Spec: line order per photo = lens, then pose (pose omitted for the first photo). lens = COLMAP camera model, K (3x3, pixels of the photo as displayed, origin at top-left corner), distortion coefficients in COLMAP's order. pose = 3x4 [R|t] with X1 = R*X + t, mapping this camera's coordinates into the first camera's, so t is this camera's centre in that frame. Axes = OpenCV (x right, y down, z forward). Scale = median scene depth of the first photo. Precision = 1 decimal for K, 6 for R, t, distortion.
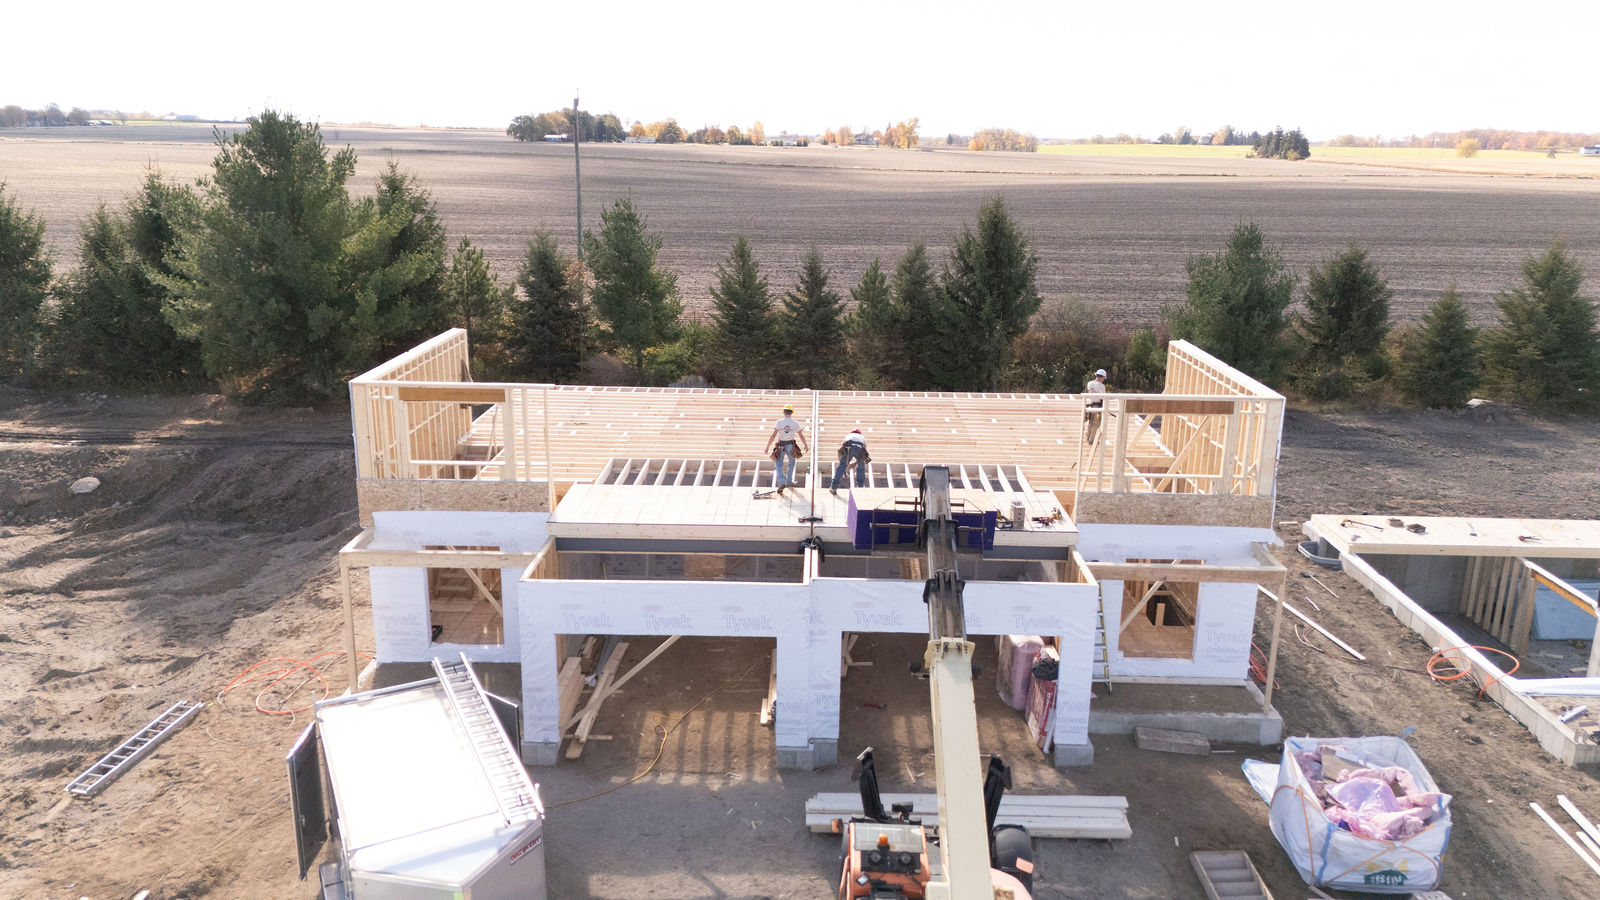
lens RADIAL K [[1169.3, 0, 805.4], [0, 1169.3, 453.2], [0, 0, 1]] dist [0.073259, -0.062166]
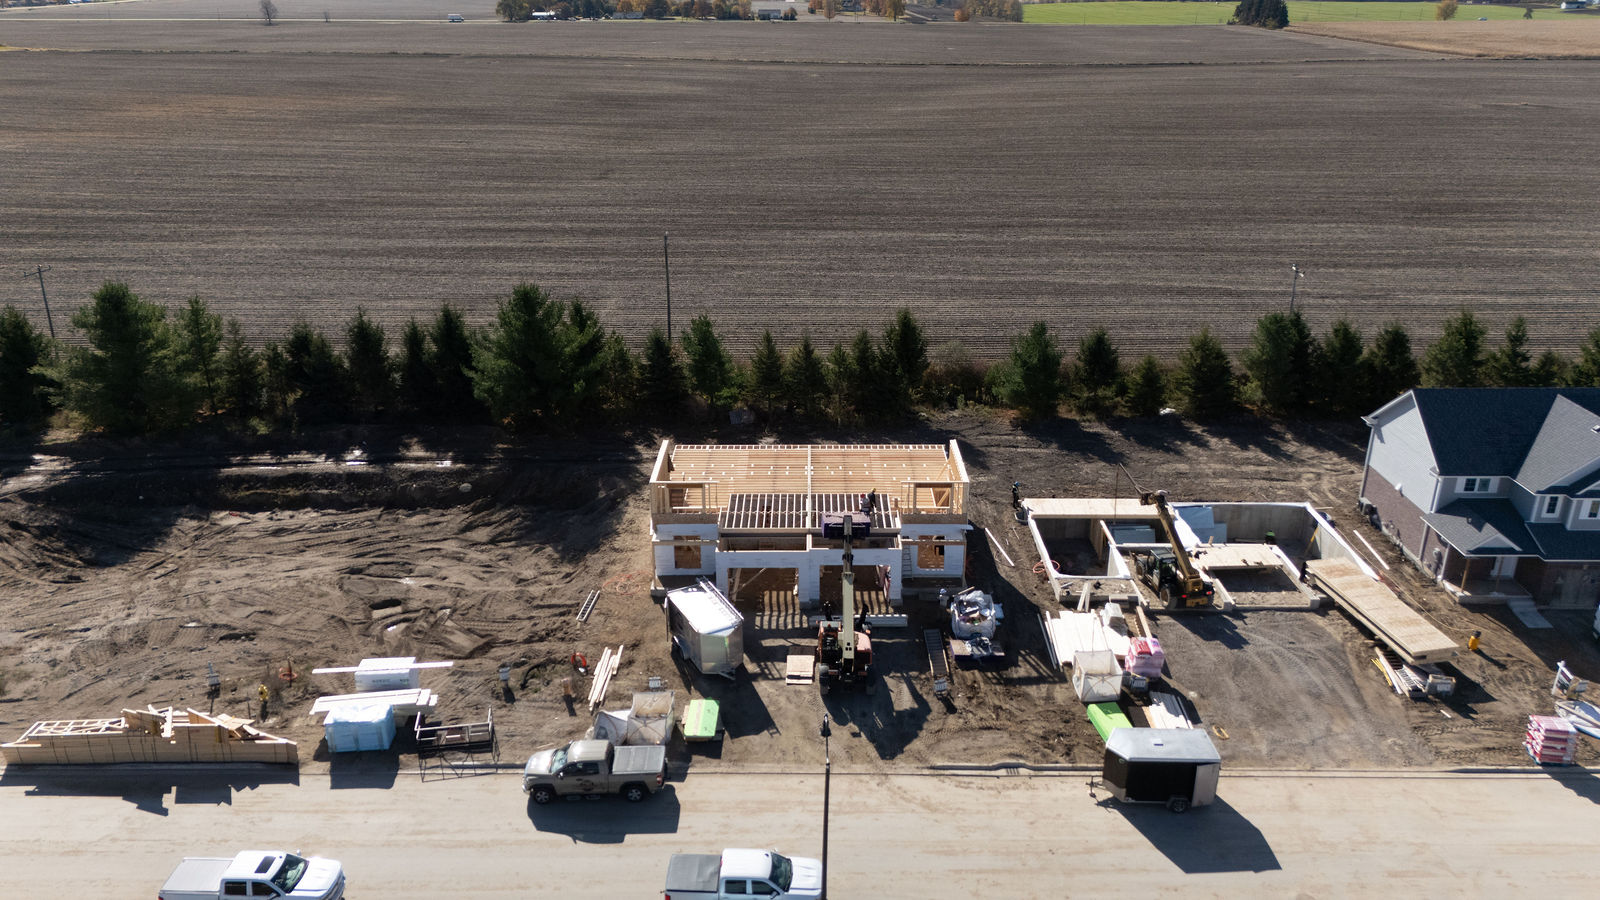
lens RADIAL K [[1162.8, 0, 803.8], [0, 1162.8, 455.7], [0, 0, 1]] dist [0.122252, -0.171082]
pose [[0.999778, -0.020956, 0.002062, -0.008330], [0.020556, 0.992529, 0.120264, -0.386398], [-0.004566, -0.120195, 0.992740, -1.539897]]
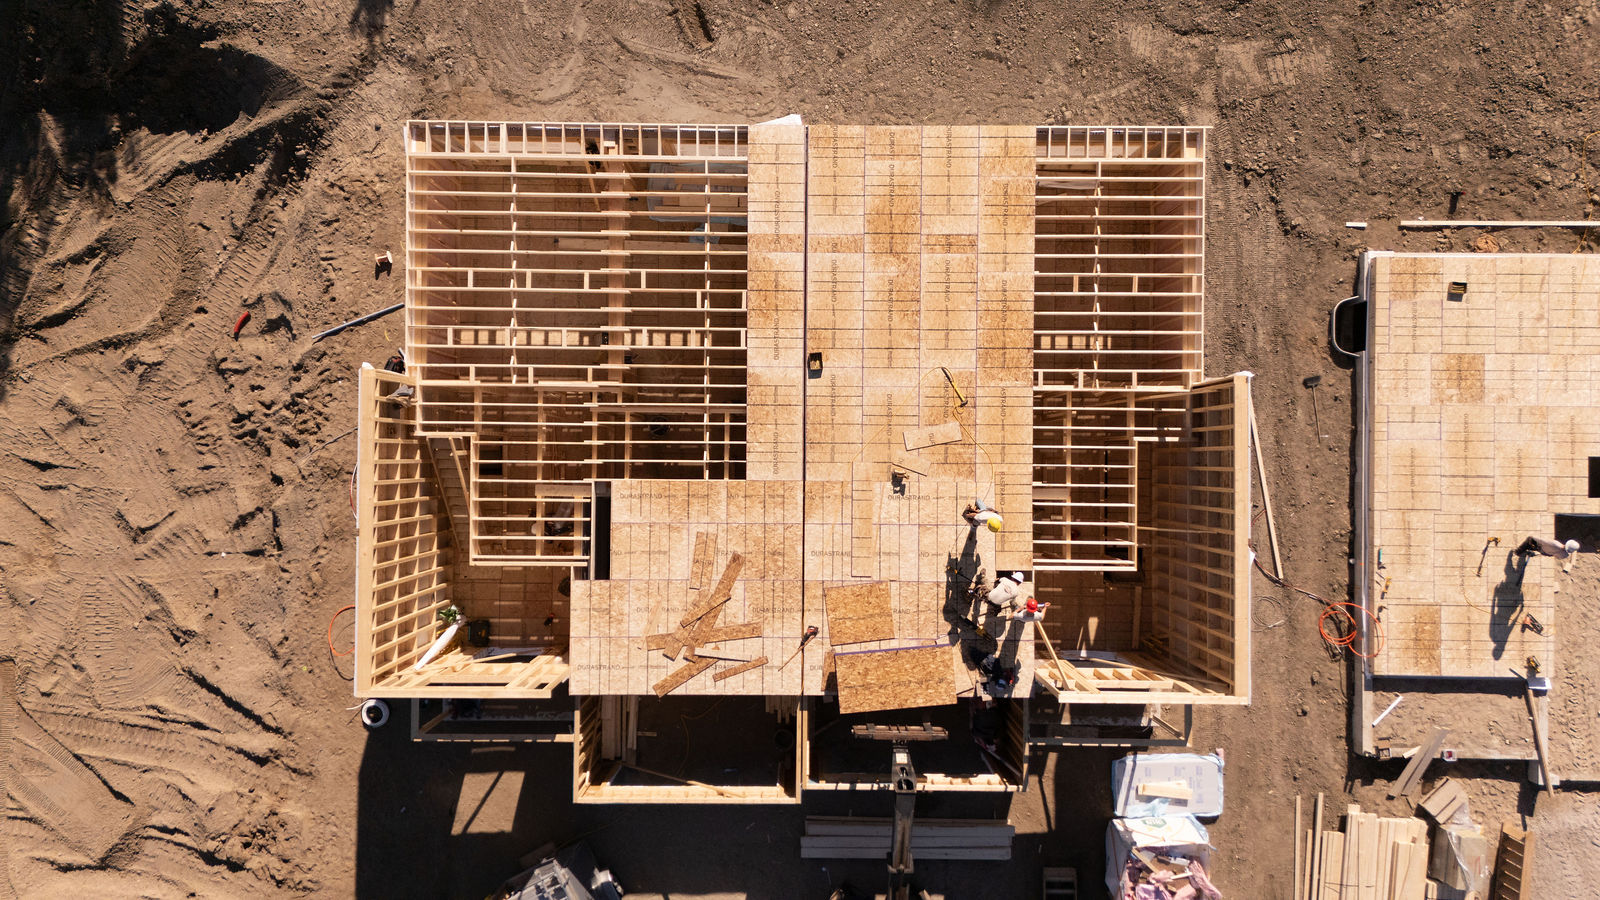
lens RADIAL K [[1169.3, 0, 805.4], [0, 1169.3, 453.2], [0, 0, 1]] dist [0.073259, -0.062166]
pose [[0.999899, -0.007821, -0.011893, 0.020177], [0.013560, 0.269237, 0.962979, -0.930770], [-0.004329, -0.963042, 0.269315, 0.771275]]
